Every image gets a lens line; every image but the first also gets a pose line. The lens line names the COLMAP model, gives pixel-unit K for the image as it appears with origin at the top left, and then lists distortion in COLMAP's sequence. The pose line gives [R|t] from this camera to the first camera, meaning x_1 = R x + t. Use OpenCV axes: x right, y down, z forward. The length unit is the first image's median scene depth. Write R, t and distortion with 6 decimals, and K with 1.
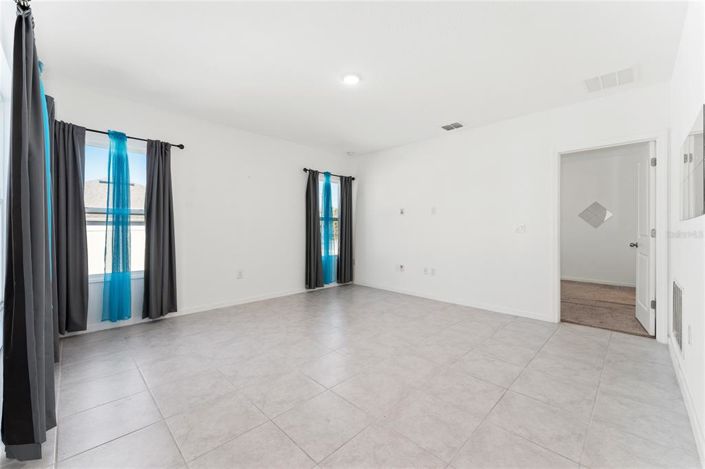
lens RADIAL K [[282.3, 0, 352.9], [0, 282.3, 230.3], [0, 0, 1]] dist [-0.001835, -0.000113]
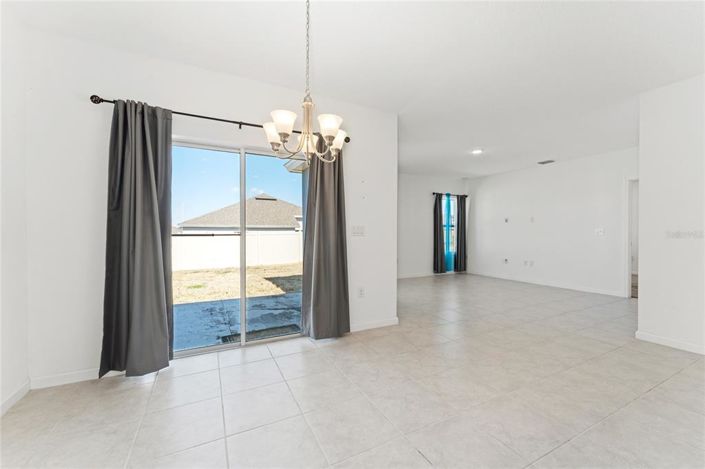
lens RADIAL K [[282.3, 0, 352.8], [0, 282.3, 236.4], [0, 0, 1]] dist [-0.001835, -0.000113]
pose [[0.952185, -0.002555, -0.305512, -0.115314], [0.007381, 0.999866, 0.014642, -0.012470], [0.305434, -0.016197, 0.952075, -0.520830]]
